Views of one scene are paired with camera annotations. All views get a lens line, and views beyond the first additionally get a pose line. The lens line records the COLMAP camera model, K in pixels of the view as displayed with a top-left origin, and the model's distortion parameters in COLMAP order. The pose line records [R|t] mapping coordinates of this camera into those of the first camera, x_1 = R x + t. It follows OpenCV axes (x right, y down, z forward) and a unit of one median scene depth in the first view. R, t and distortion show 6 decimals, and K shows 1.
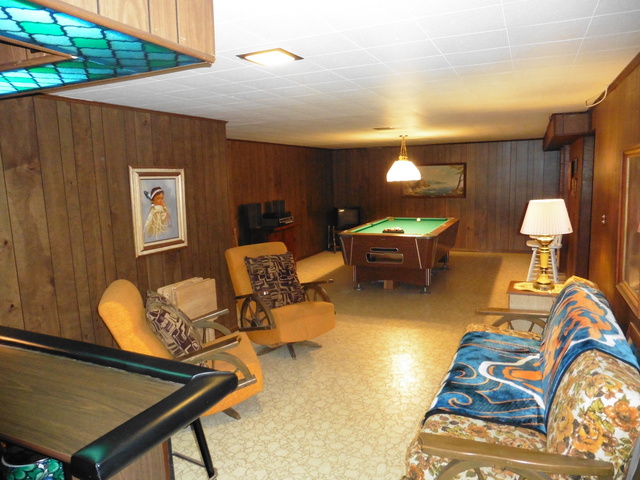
lens RADIAL K [[462.0, 0, 319.1], [0, 462.0, 239.9], [0, 0, 1]] dist [-0.057116, 0.086300]
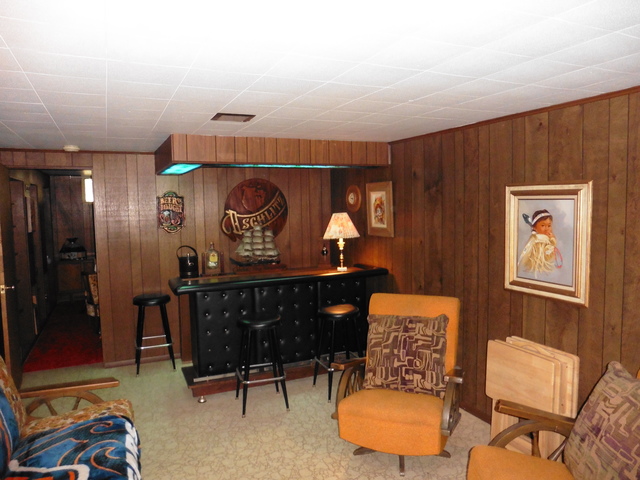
lens RADIAL K [[462.0, 0, 319.1], [0, 462.0, 239.9], [0, 0, 1]] dist [-0.057116, 0.086300]
pose [[-0.646041, 0.099199, -0.756829, 0.464428], [-0.070863, 0.979443, 0.188867, -0.187744], [0.760006, 0.175647, -0.625731, 1.234826]]
